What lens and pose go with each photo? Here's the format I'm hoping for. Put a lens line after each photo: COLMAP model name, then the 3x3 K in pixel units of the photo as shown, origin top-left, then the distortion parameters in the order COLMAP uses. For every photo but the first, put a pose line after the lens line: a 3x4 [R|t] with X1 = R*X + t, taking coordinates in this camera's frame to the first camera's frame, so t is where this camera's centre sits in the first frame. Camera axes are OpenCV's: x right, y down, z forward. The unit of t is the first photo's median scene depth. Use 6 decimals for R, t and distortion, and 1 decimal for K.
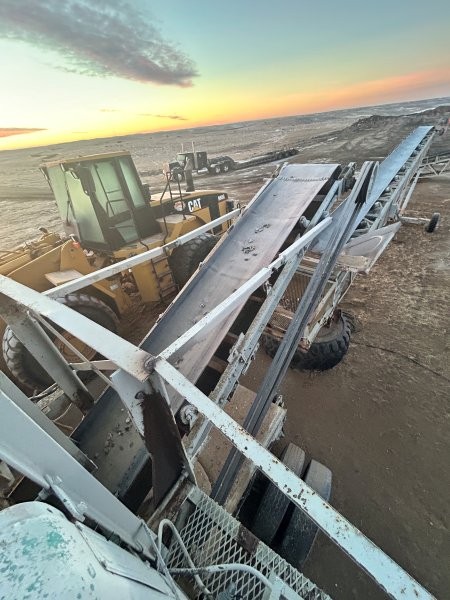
lens RADIAL K [[242.0, 0, 223.6], [0, 242.0, 299.6], [0, 0, 1]] dist [0.000440, 0.000087]
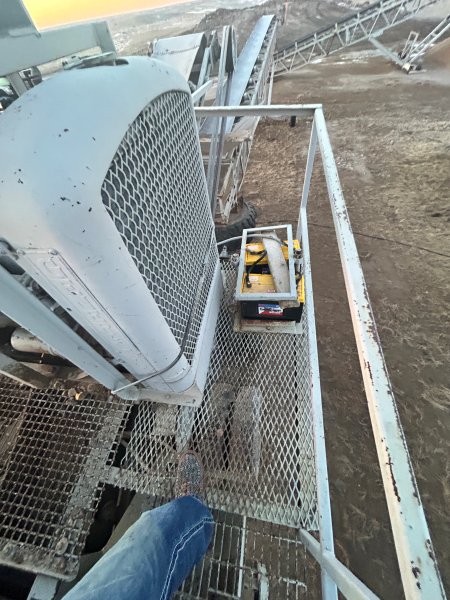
lens RADIAL K [[242.0, 0, 223.6], [0, 242.0, 299.6], [0, 0, 1]] dist [0.000440, 0.000087]
pose [[0.890959, -0.358526, 0.278661, -0.075994], [0.289341, 0.921206, 0.260119, 0.123284], [-0.349964, -0.151127, 0.924492, -0.097668]]
